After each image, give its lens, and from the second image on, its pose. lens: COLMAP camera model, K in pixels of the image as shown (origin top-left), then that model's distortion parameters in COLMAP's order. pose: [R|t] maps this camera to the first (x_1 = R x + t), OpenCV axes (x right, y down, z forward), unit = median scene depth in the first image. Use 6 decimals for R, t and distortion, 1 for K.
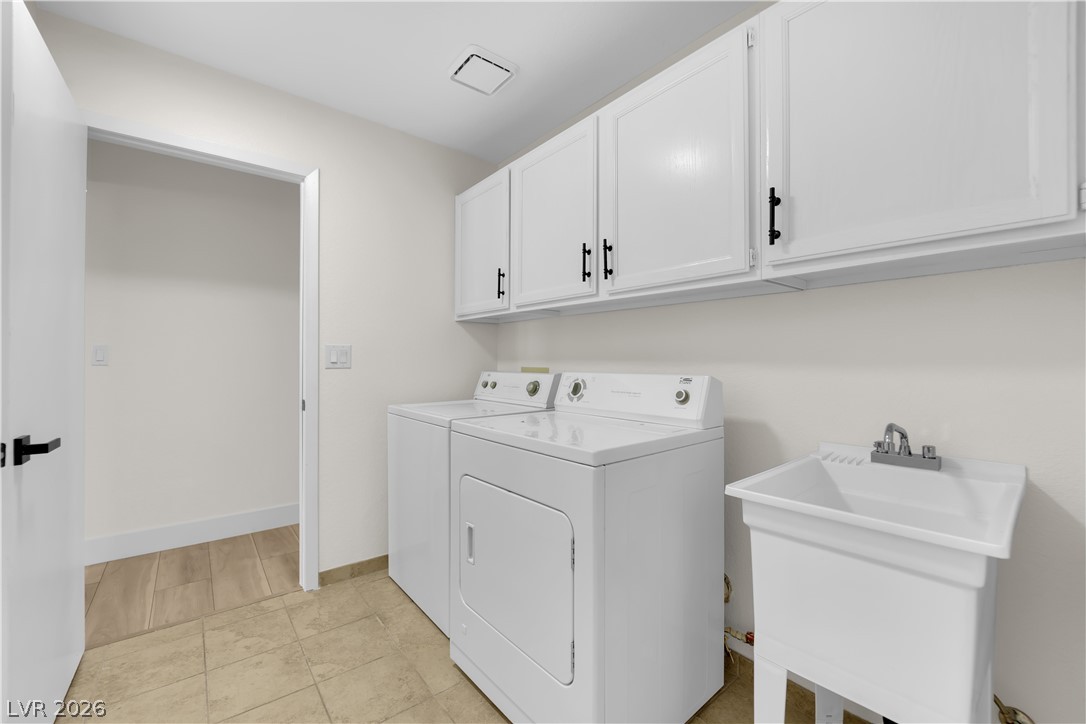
lens RADIAL K [[436.4, 0, 545.1], [0, 436.4, 360.4], [0, 0, 1]] dist [-0.011624, -0.002779]
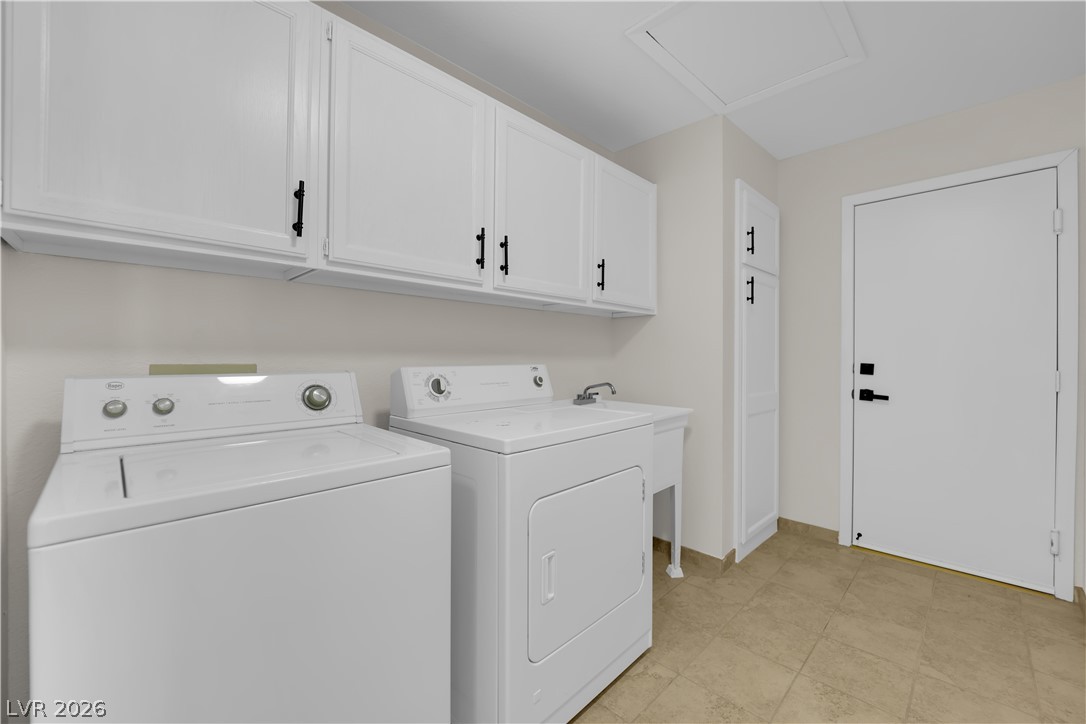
lens RADIAL K [[436.4, 0, 545.5], [0, 436.4, 357.9], [0, 0, 1]] dist [-0.011624, -0.002779]
pose [[-0.096274, -0.009097, 0.995313, -0.868372], [-0.005949, 0.999946, 0.008564, 0.001964], [-0.995337, -0.005097, -0.096323, 0.963277]]
